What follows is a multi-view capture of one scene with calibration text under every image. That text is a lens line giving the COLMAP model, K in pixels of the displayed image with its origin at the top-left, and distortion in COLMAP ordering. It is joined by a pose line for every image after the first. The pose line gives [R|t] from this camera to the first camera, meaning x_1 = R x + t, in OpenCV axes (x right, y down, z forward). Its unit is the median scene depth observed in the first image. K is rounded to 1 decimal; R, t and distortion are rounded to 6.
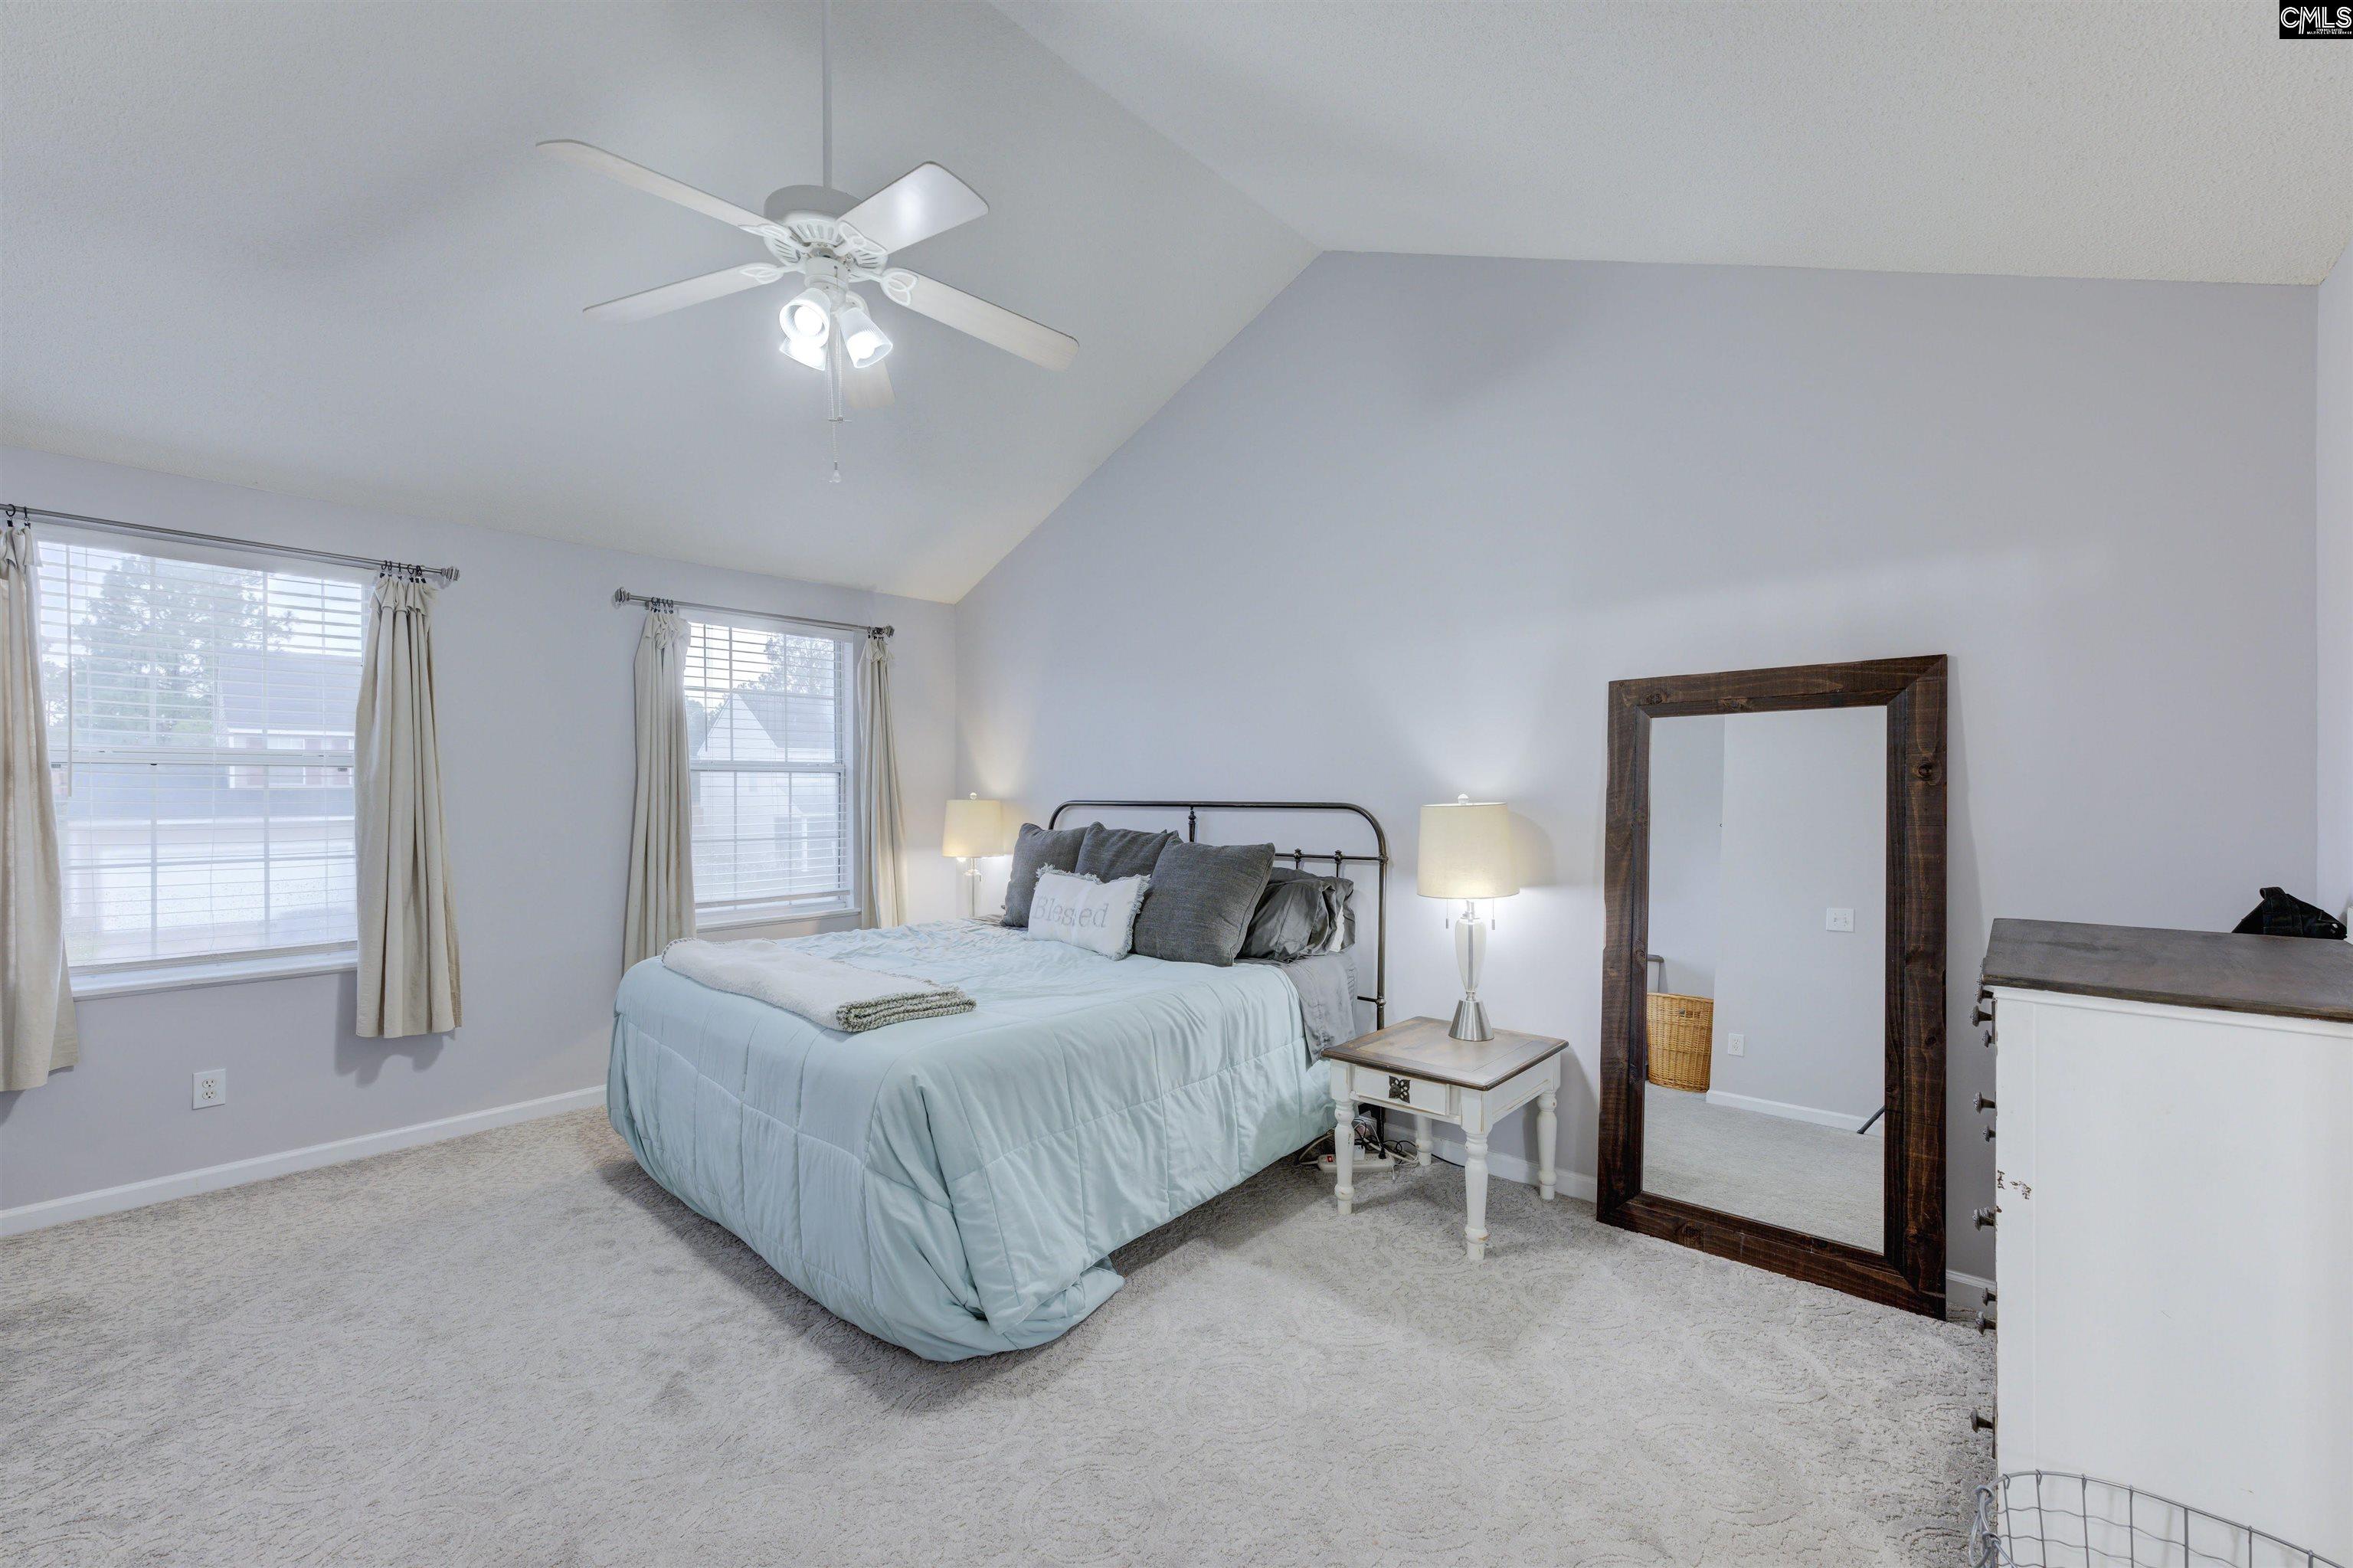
lens RADIAL K [[939.7, 0, 1176.5], [0, 939.7, 784.0], [0, 0, 1]] dist [0.000158, 0.000042]
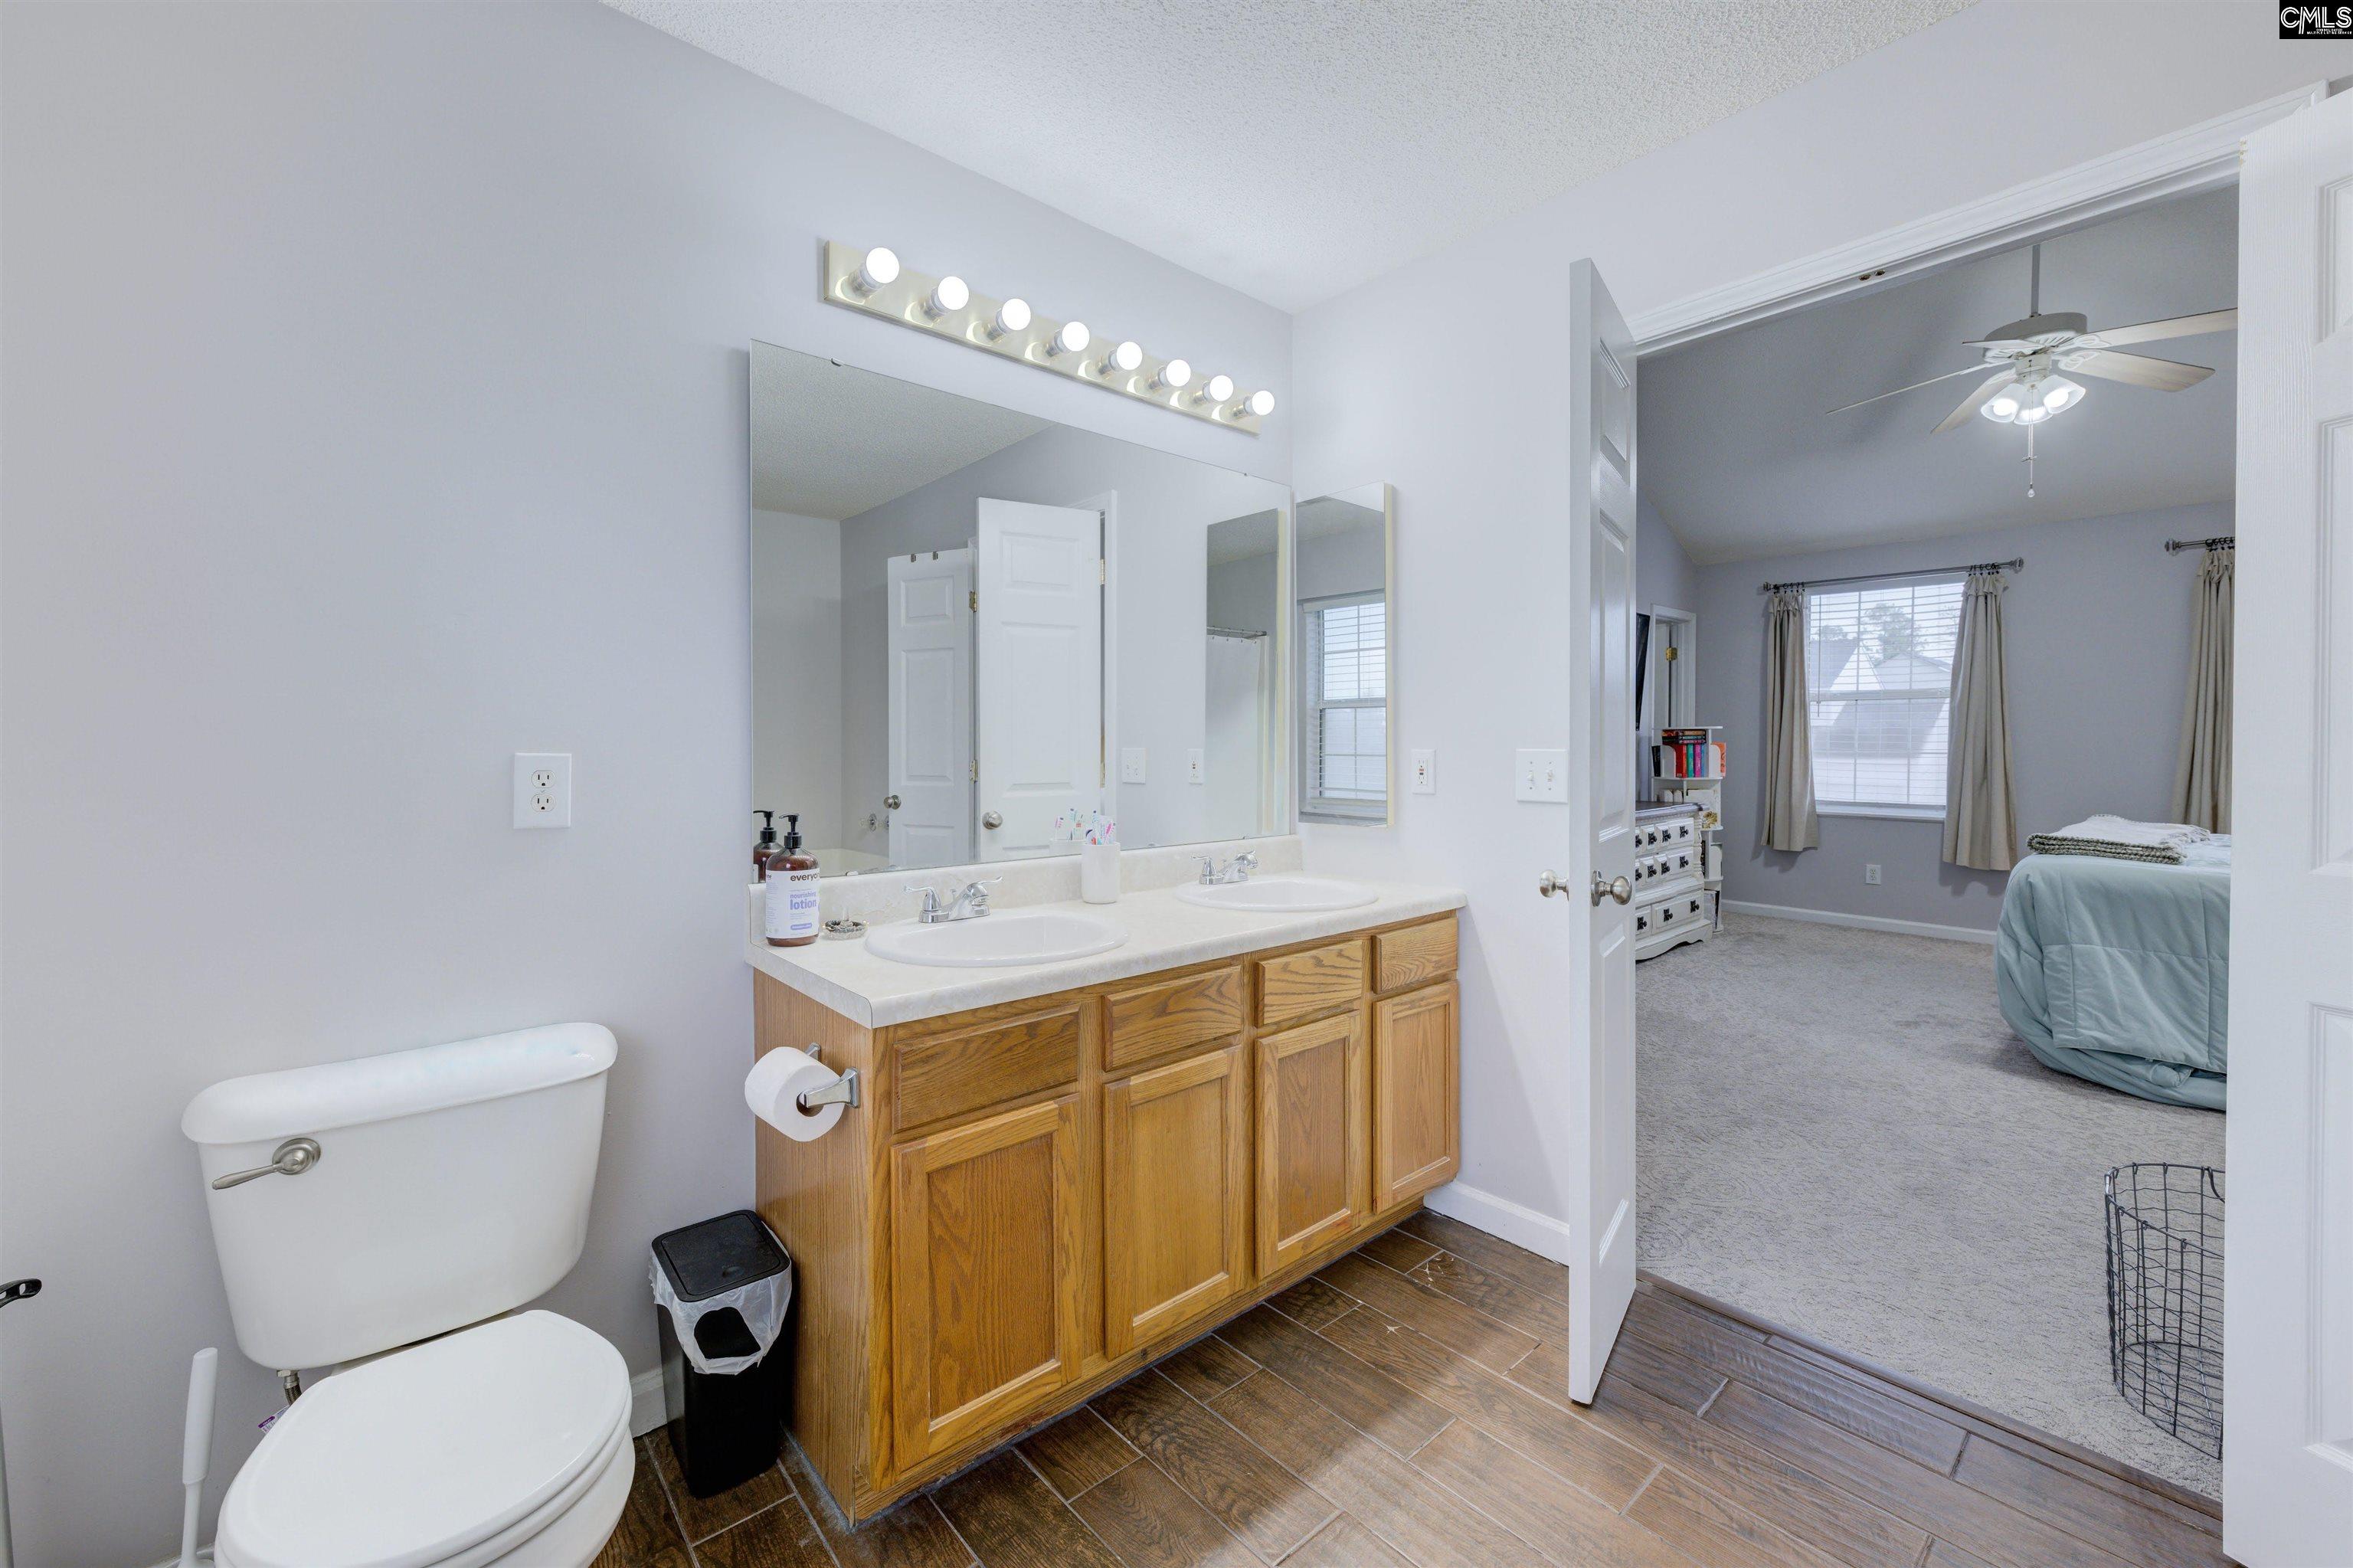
lens RADIAL K [[939.7, 0, 1176.5], [0, 939.7, 784.0], [0, 0, 1]] dist [0.000158, 0.000042]
pose [[-0.108562, 0.047515, -0.992954, 1.271487], [0.003298, 0.998869, 0.047437, 0.070961], [0.994084, 0.001875, -0.108596, -0.222142]]
